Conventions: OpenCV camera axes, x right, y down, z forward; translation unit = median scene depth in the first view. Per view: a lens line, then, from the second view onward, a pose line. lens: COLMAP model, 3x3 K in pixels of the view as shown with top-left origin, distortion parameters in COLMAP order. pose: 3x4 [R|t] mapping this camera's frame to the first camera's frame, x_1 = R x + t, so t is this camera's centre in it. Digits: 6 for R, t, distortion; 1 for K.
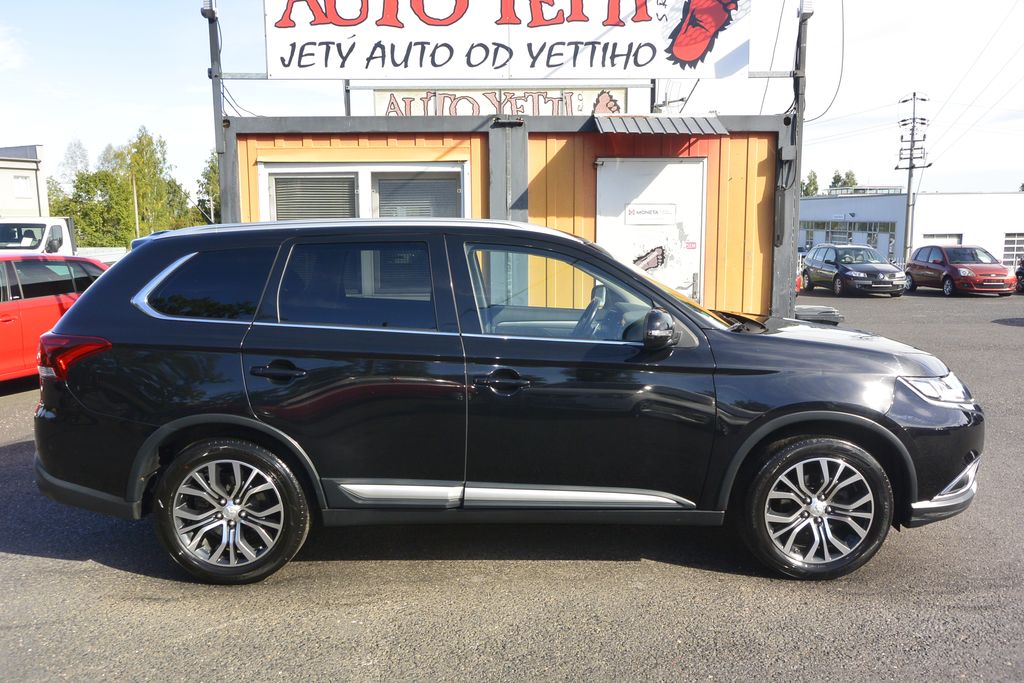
lens RADIAL K [[783.6, 0, 516.8], [0, 783.6, 335.7], [0, 0, 1]] dist [-0.006074, 0.017769]
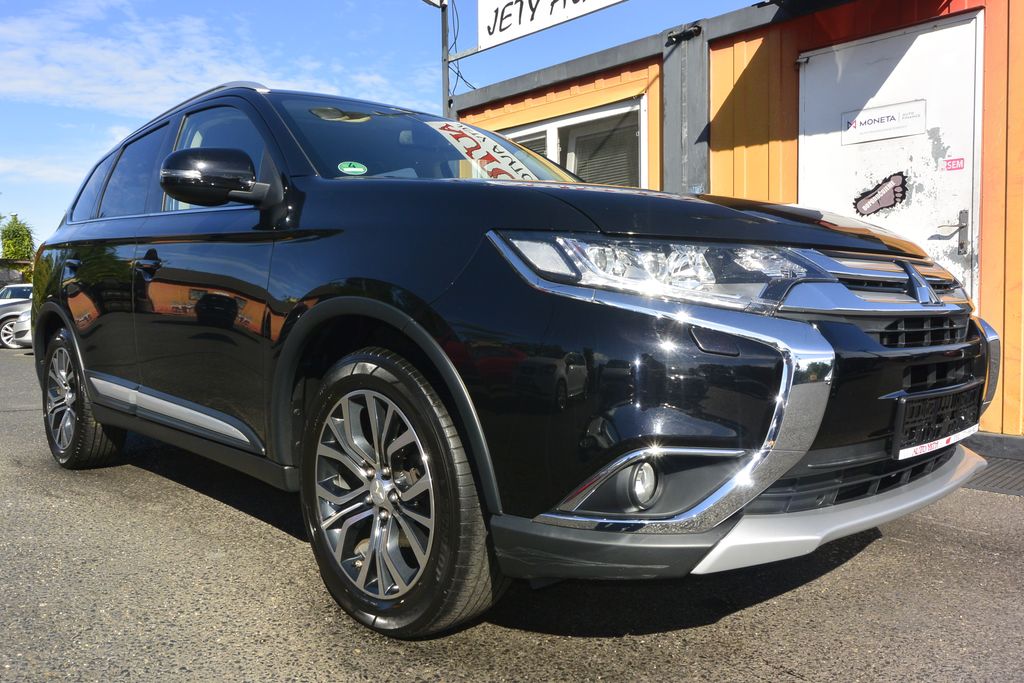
lens RADIAL K [[783.6, 0, 511.2], [0, 783.6, 341.3], [0, 0, 1]] dist [-0.006074, 0.017769]
pose [[0.676021, 0.035102, -0.736046, 0.828765], [-0.089829, 0.995341, -0.035036, 0.130338], [0.731387, 0.089803, 0.676024, 0.697406]]
